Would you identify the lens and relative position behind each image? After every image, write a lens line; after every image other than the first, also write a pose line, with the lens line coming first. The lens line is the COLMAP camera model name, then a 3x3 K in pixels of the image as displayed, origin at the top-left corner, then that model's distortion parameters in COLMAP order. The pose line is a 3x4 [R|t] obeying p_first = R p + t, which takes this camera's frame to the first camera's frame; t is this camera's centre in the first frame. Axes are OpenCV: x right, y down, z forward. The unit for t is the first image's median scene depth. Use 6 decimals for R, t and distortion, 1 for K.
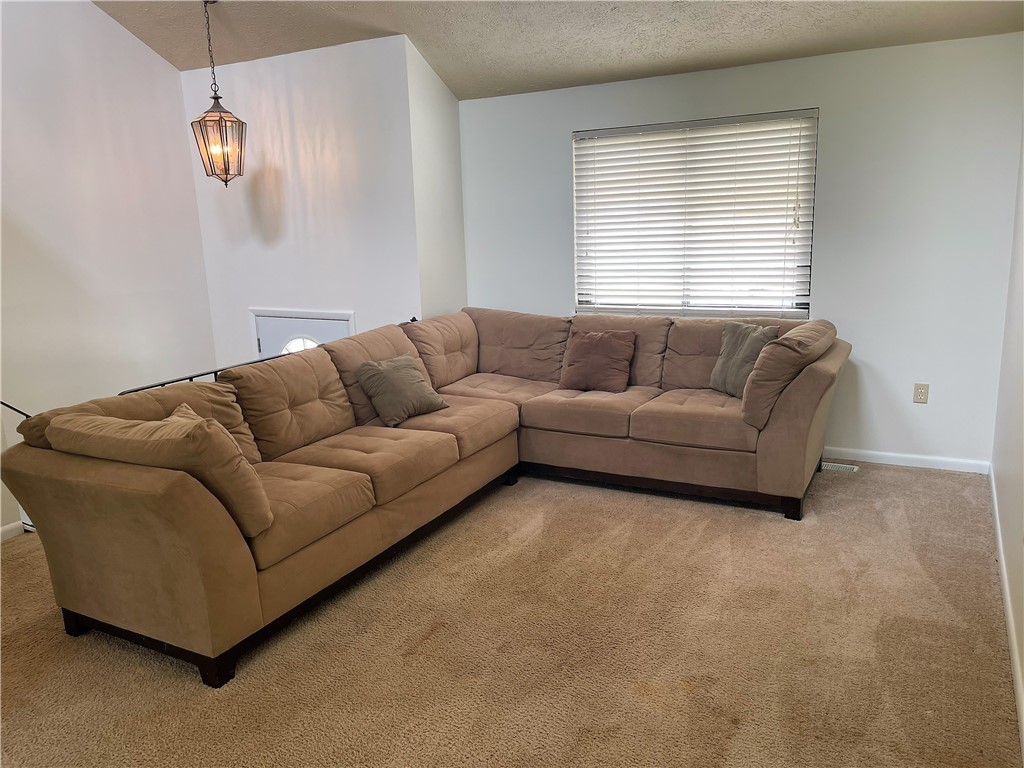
lens RADIAL K [[784.1, 0, 504.5], [0, 784.1, 388.5], [0, 0, 1]] dist [0.035520, -0.041251]
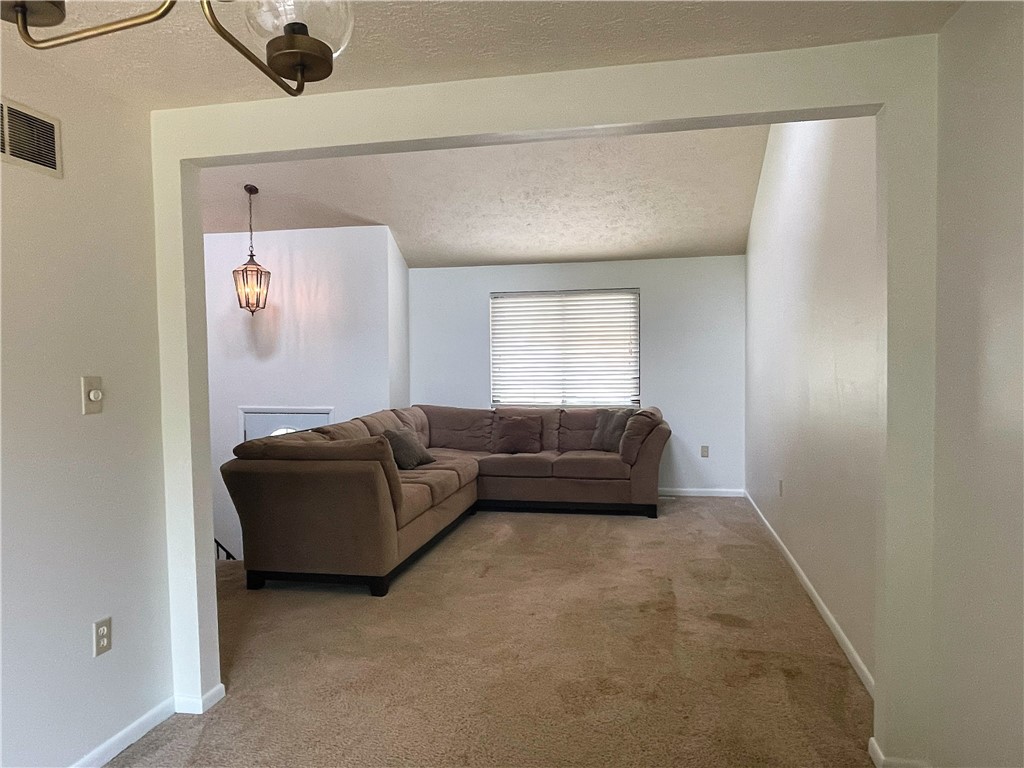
lens RADIAL K [[716.6, 0, 511.2], [0, 716.6, 381.1], [0, 0, 1]] dist [0.005429, -0.006612]
pose [[0.953281, 0.022360, 0.301256, -0.342475], [0.038259, 0.980290, -0.193824, 0.141779], [-0.299652, 0.196294, 0.933636, -0.352295]]
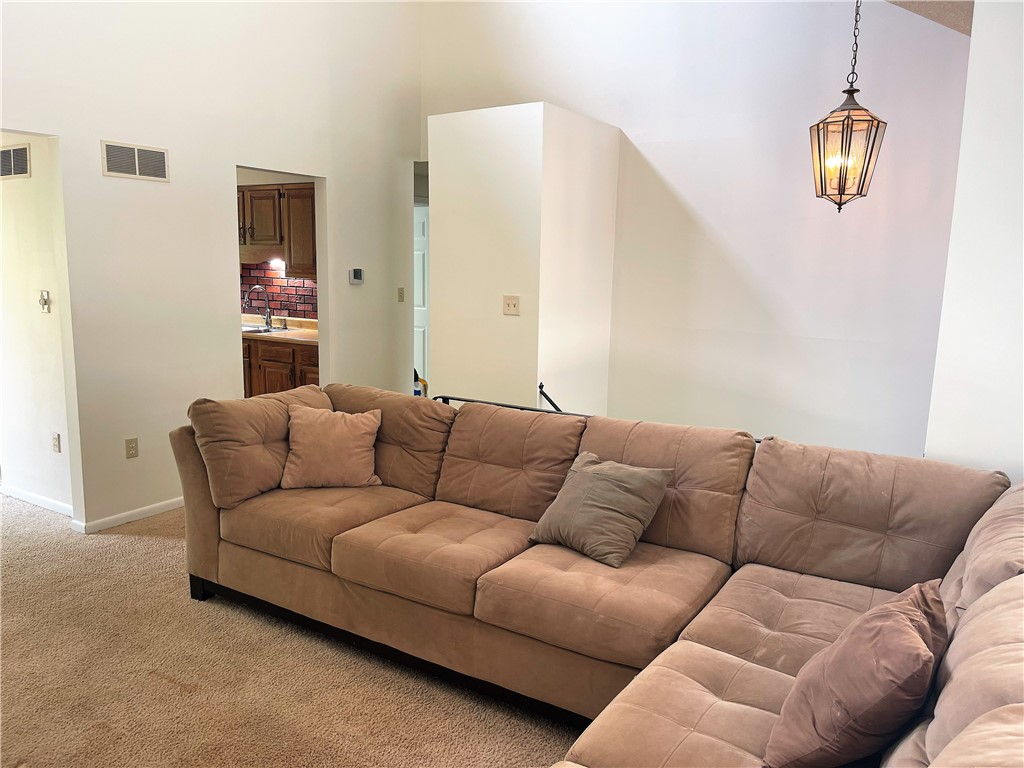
lens RADIAL K [[784.1, 0, 510.1], [0, 784.1, 385.0], [0, 0, 1]] dist [0.035520, -0.041251]
pose [[-0.065342, 0.208608, -0.975814, 0.485104], [-0.237804, 0.946473, 0.218259, -0.219917], [0.969113, 0.246314, -0.012236, 0.867541]]
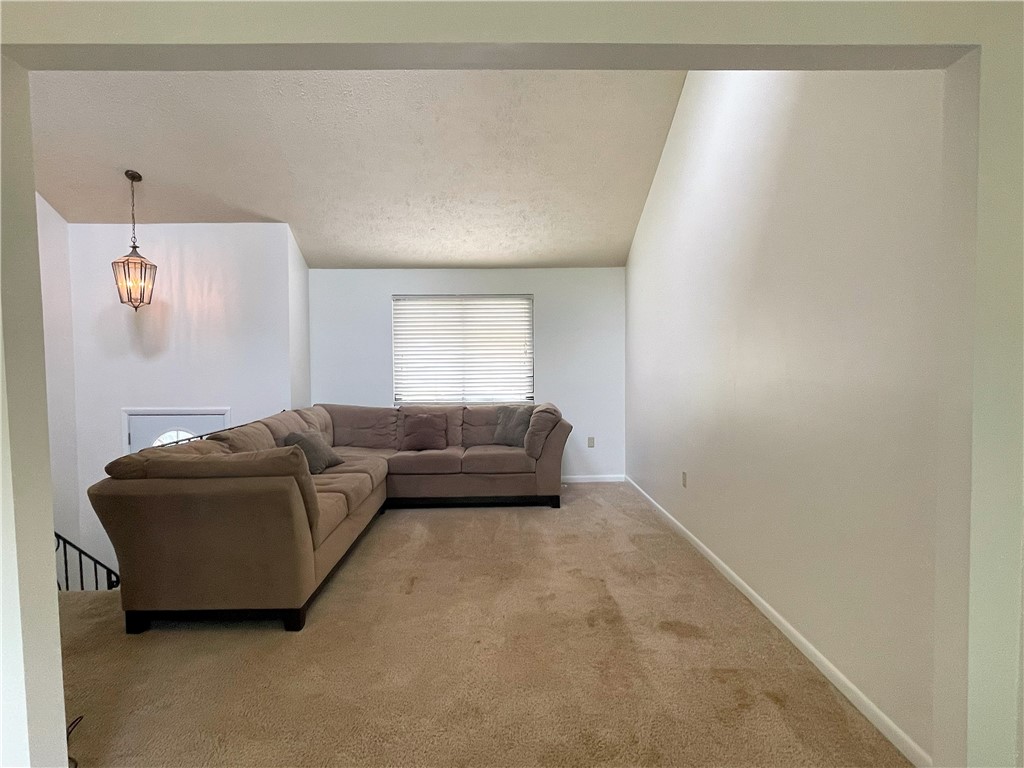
lens RADIAL K [[574.3, 0, 514.2], [0, 574.3, 383.4], [0, 0, 1]] dist [-0.004663, -0.006199]
pose [[0.861701, 0.013155, 0.507246, -0.337944], [0.084434, 0.982009, -0.168903, 0.085237], [-0.500343, 0.188373, 0.845088, -0.106161]]
